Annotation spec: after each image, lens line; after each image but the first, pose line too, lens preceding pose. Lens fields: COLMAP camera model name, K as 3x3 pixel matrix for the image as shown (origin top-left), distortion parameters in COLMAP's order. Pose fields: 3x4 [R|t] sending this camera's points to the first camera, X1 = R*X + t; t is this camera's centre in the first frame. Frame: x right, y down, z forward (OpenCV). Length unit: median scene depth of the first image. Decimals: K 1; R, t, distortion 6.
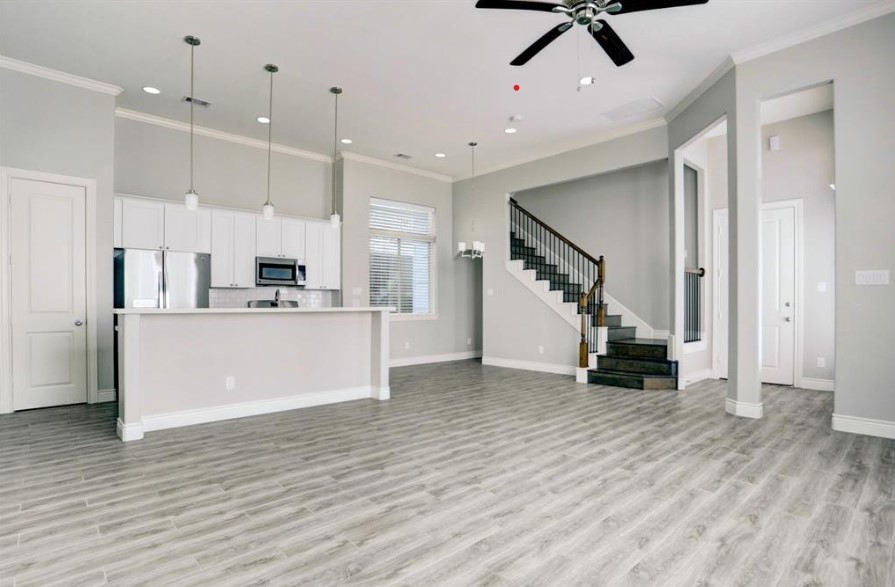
lens RADIAL K [[467.2, 0, 444.2], [0, 467.2, 296.9], [0, 0, 1]] dist [-0.052389, -0.000445]
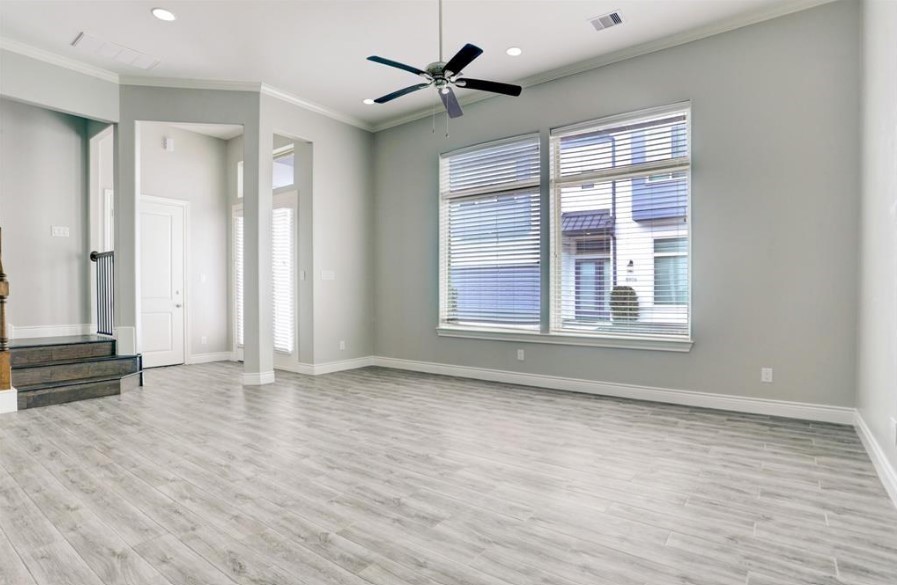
lens RADIAL K [[461.2, 0, 450.3], [0, 461.2, 290.4], [0, 0, 1]] dist [-0.038504, 0.003326]
pose [[-0.195780, 0.002300, 0.980645, -0.742831], [-0.013473, 0.999897, -0.005035, 0.012722], [-0.980555, -0.014198, -0.195729, 0.862563]]
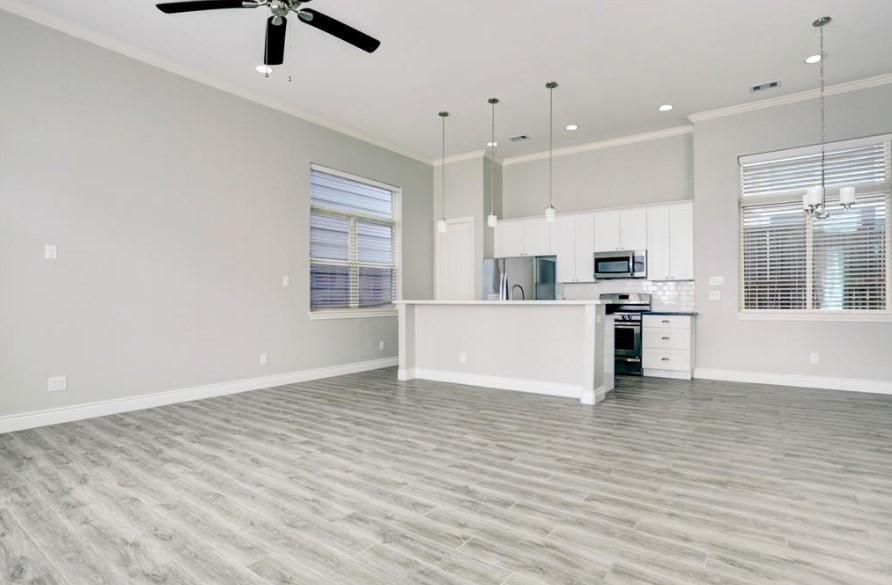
lens RADIAL K [[439.7, 0, 444.7], [0, 439.7, 291.8], [0, 0, 1]] dist [-0.047042, 0.004988]
pose [[0.209356, -0.014331, -0.977734, 0.893744], [0.018825, 0.999766, -0.010622, 0.013484], [0.977658, -0.016182, 0.209577, 0.798020]]
